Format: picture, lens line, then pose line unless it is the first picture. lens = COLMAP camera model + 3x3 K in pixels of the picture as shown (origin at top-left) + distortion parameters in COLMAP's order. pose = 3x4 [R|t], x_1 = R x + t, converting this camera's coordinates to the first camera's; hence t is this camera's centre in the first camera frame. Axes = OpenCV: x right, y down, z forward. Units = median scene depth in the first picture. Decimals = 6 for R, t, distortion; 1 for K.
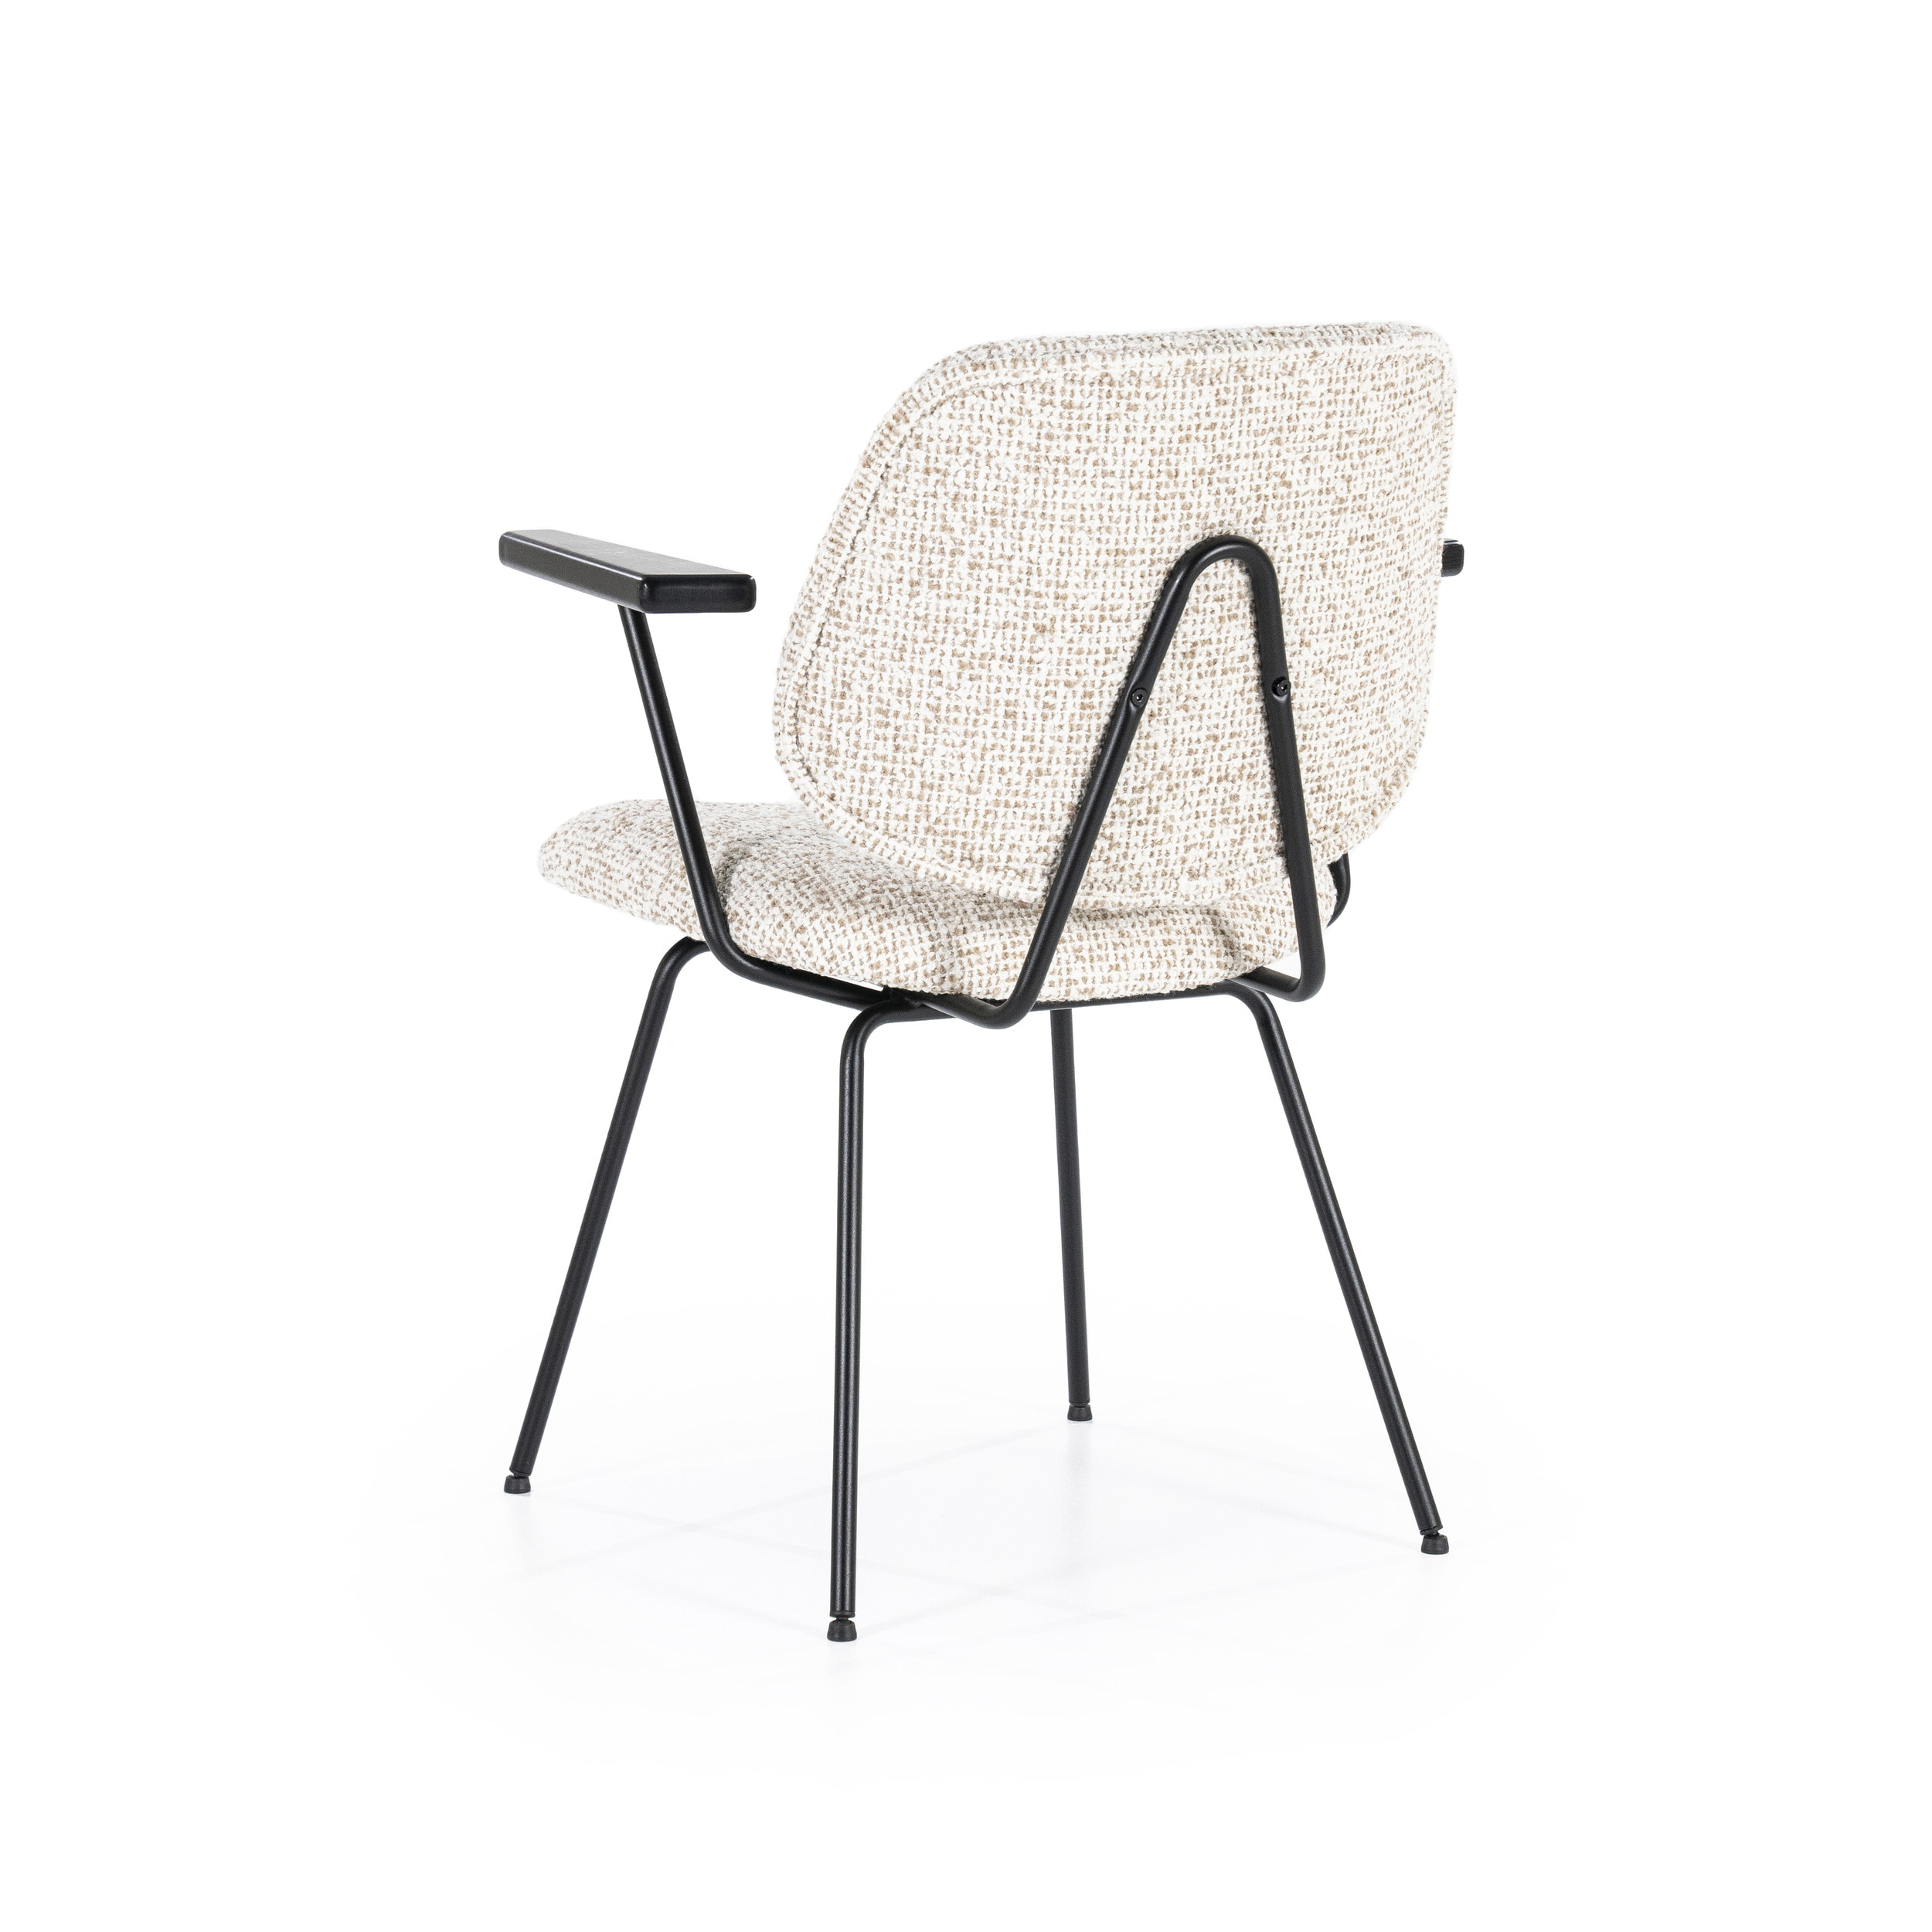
lens RADIAL K [[5526.2, 0, 969.2], [0, 5526.2, 939.0], [0, 0, 1]] dist [0.316411, -0.084488]
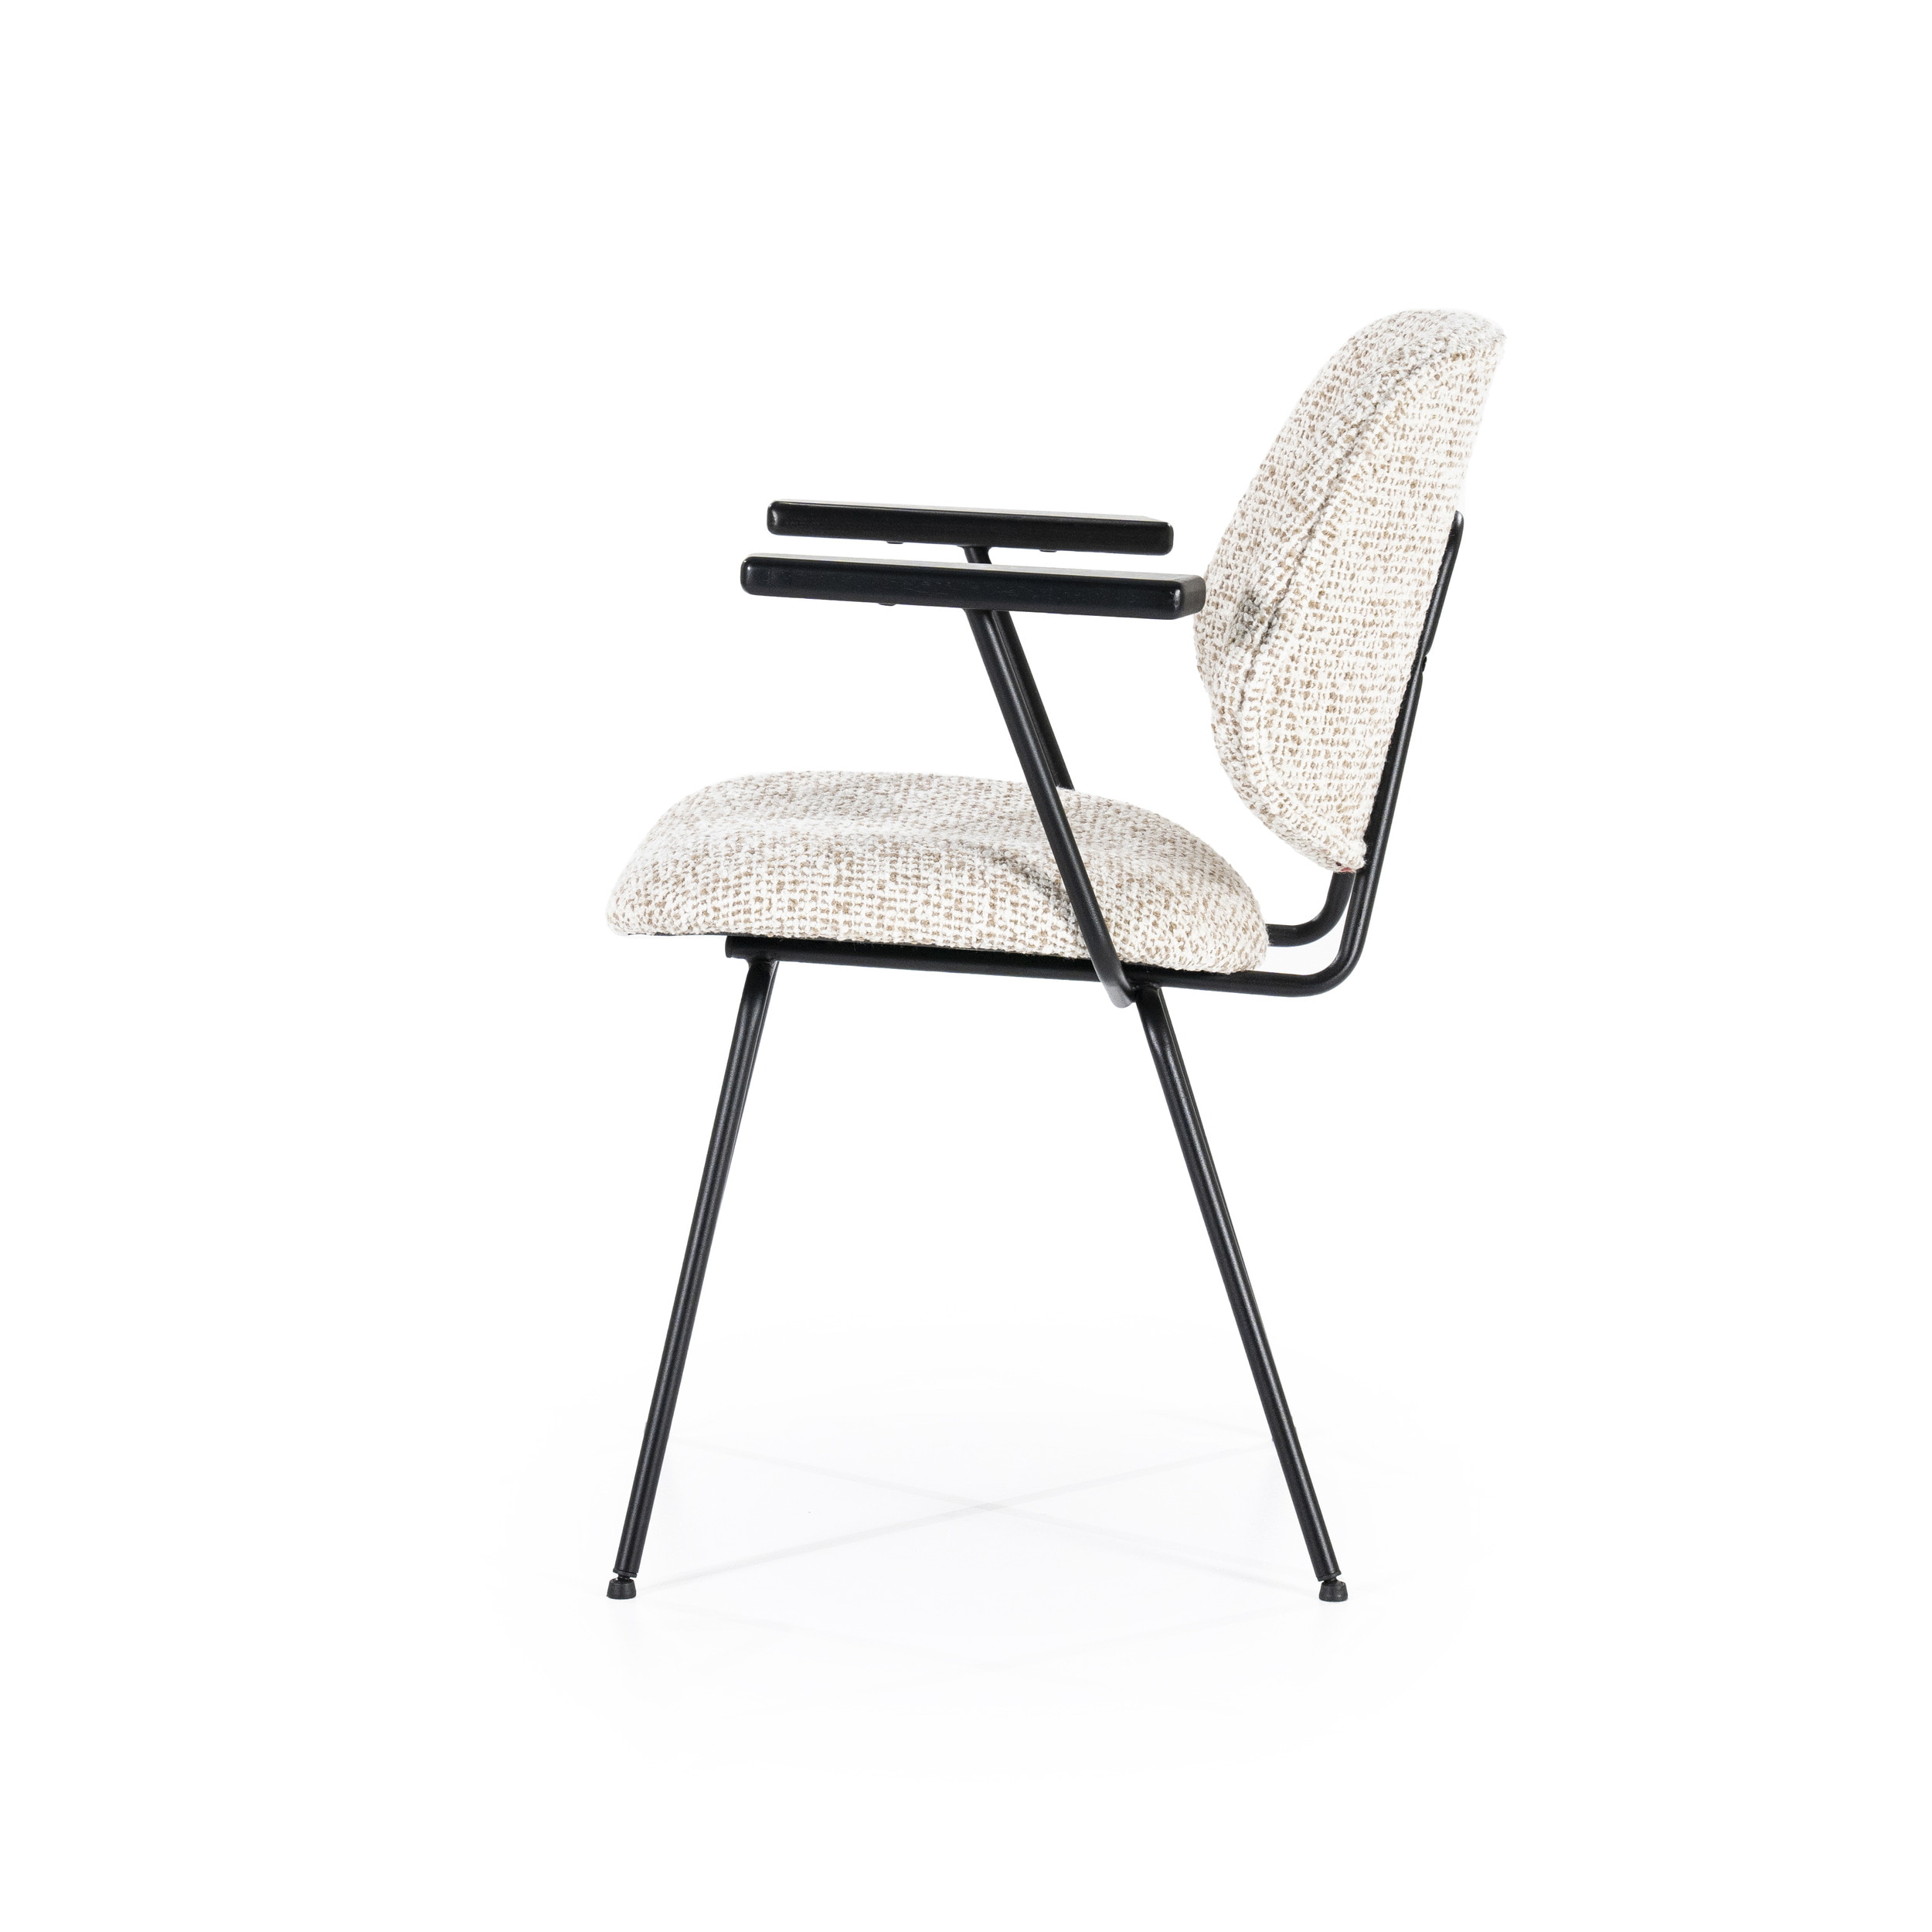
lens RADIAL K [[5677.6, 0, 966.0], [0, 5677.6, 966.0], [0, 0, 1]] dist [0.274896, -0.419813]
pose [[0.509413, -0.122558, 0.851750, -0.959186], [0.113632, 0.990719, 0.074594, -0.078149], [-0.852987, 0.058787, 0.518612, 0.510222]]
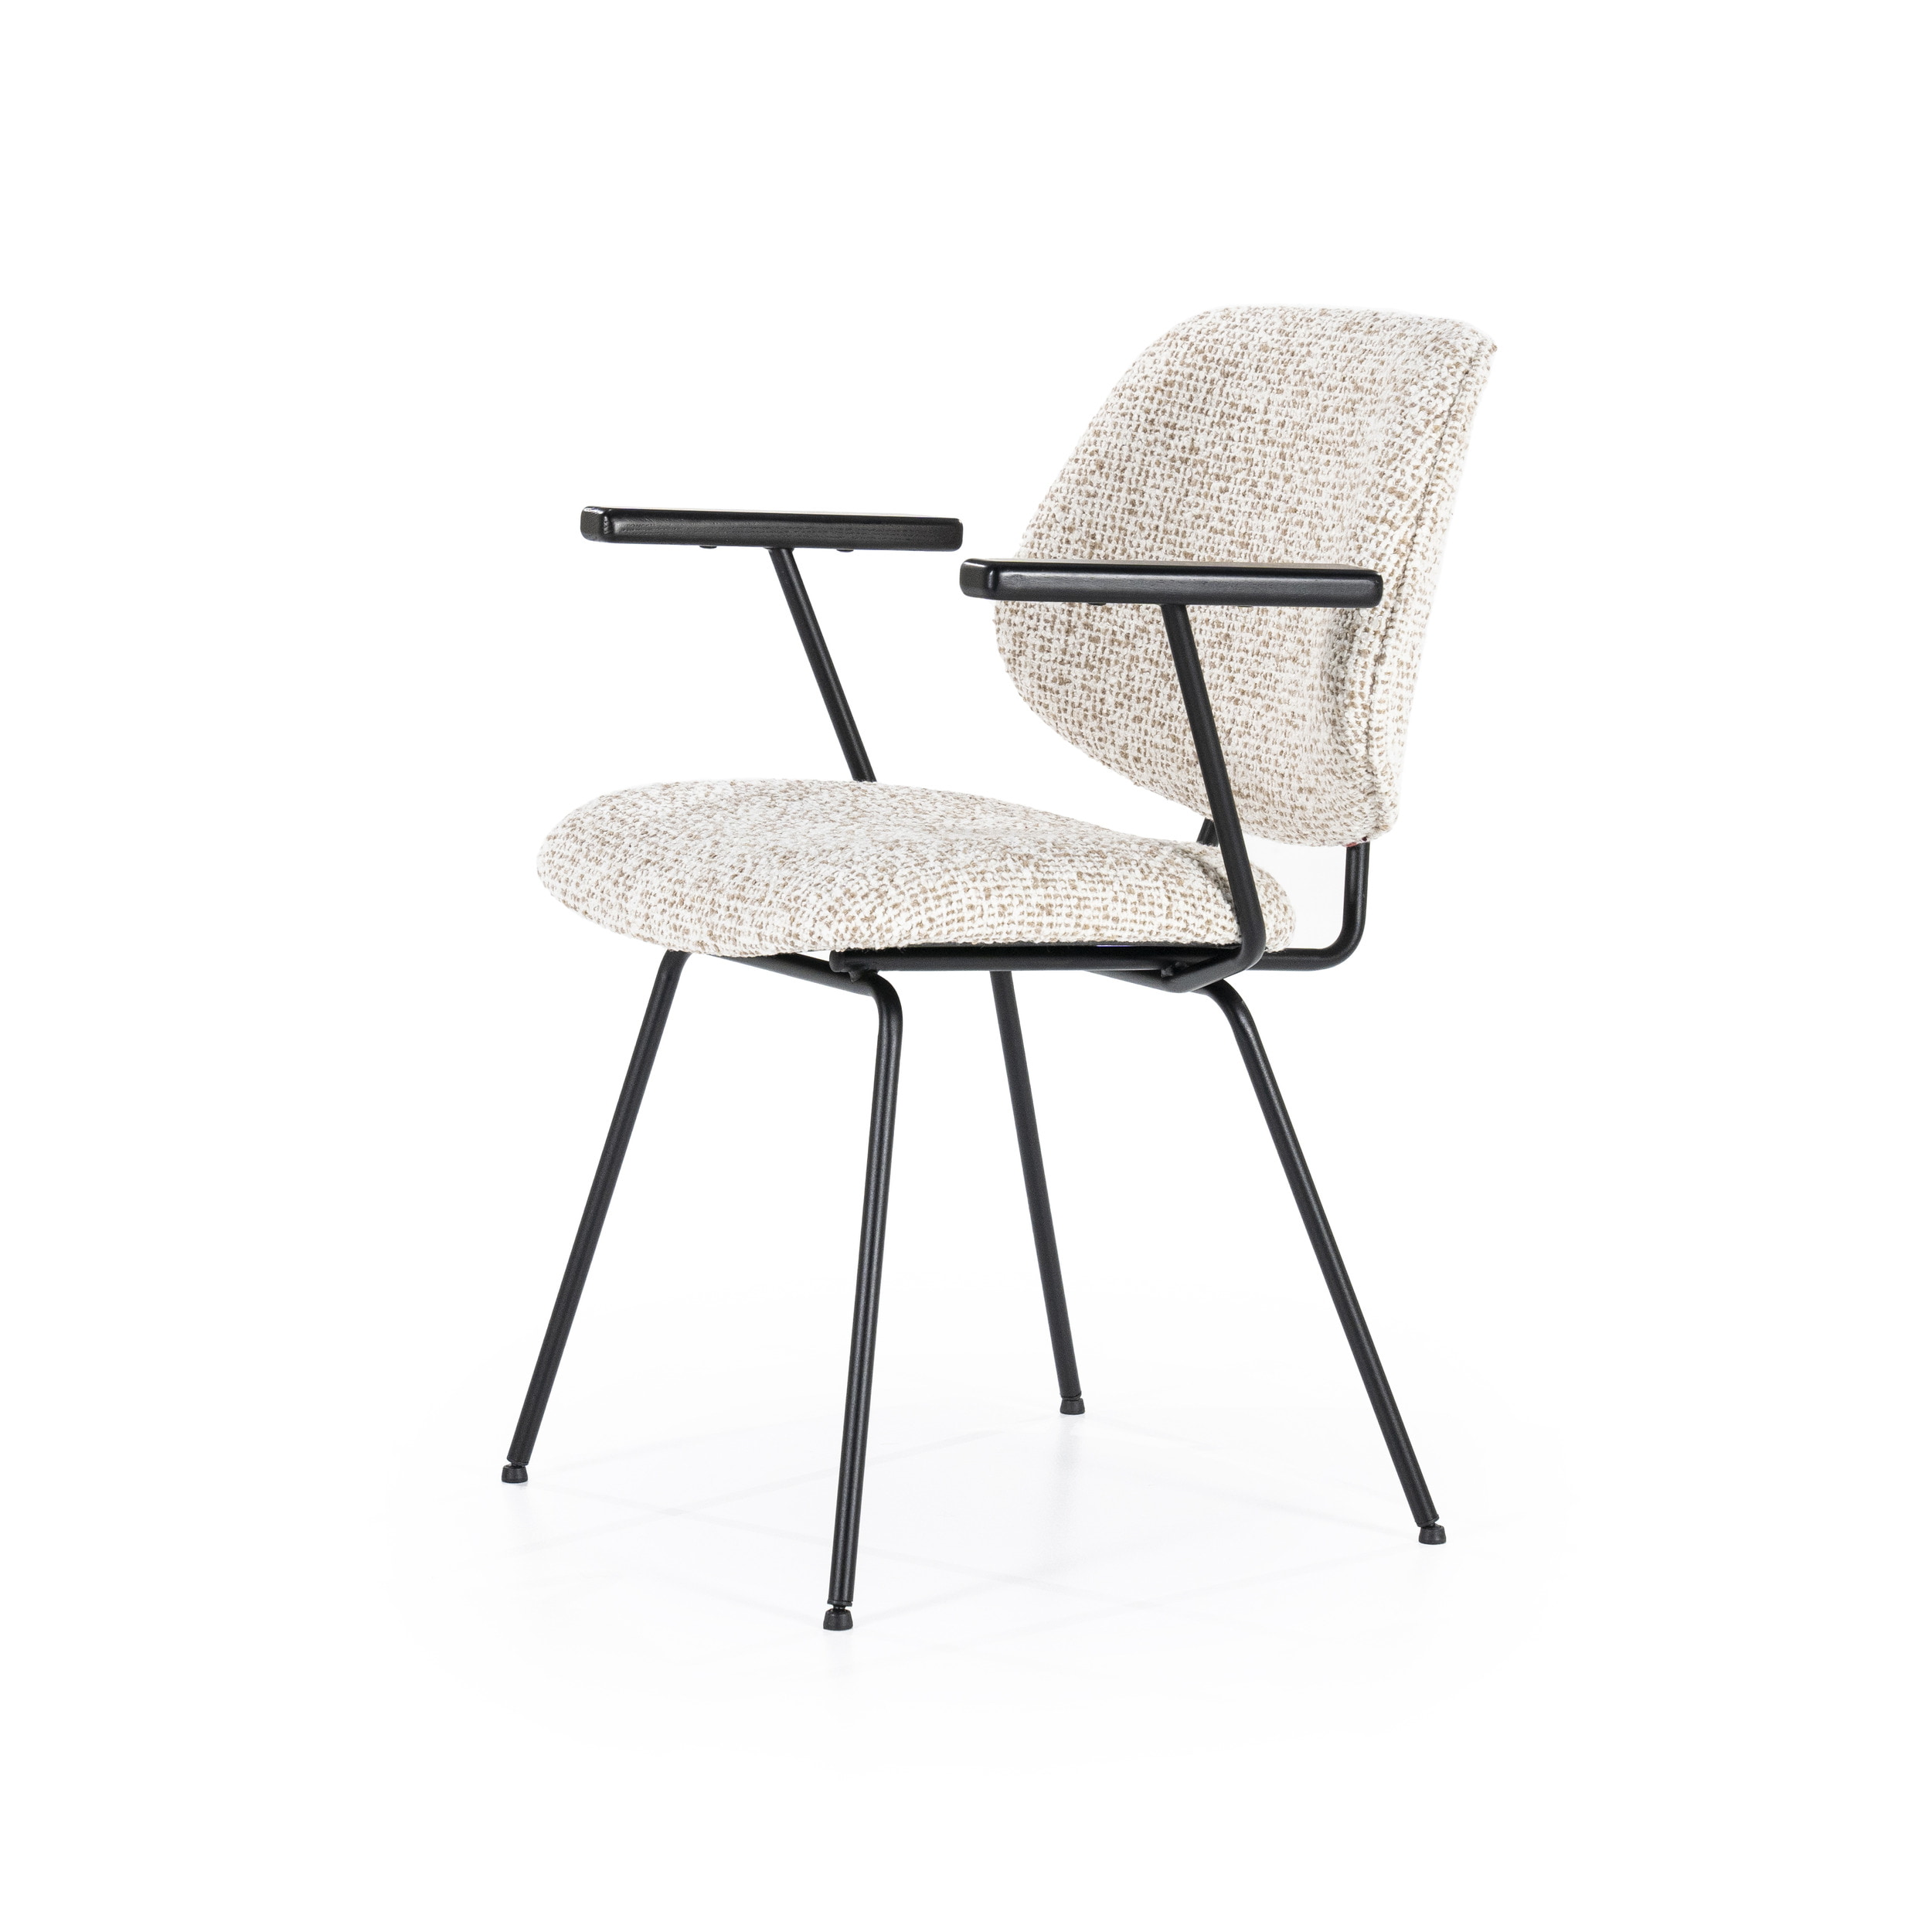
lens RADIAL K [[5620.2, 0, 966.0], [0, 5620.2, 966.0], [0, 0, 1]] dist [0.269926, 0.550332]
pose [[0.000066, -0.144885, 0.989448, -1.104811], [0.128498, 0.981247, 0.143675, -0.154167], [-0.991710, 0.127133, 0.018682, 1.071006]]
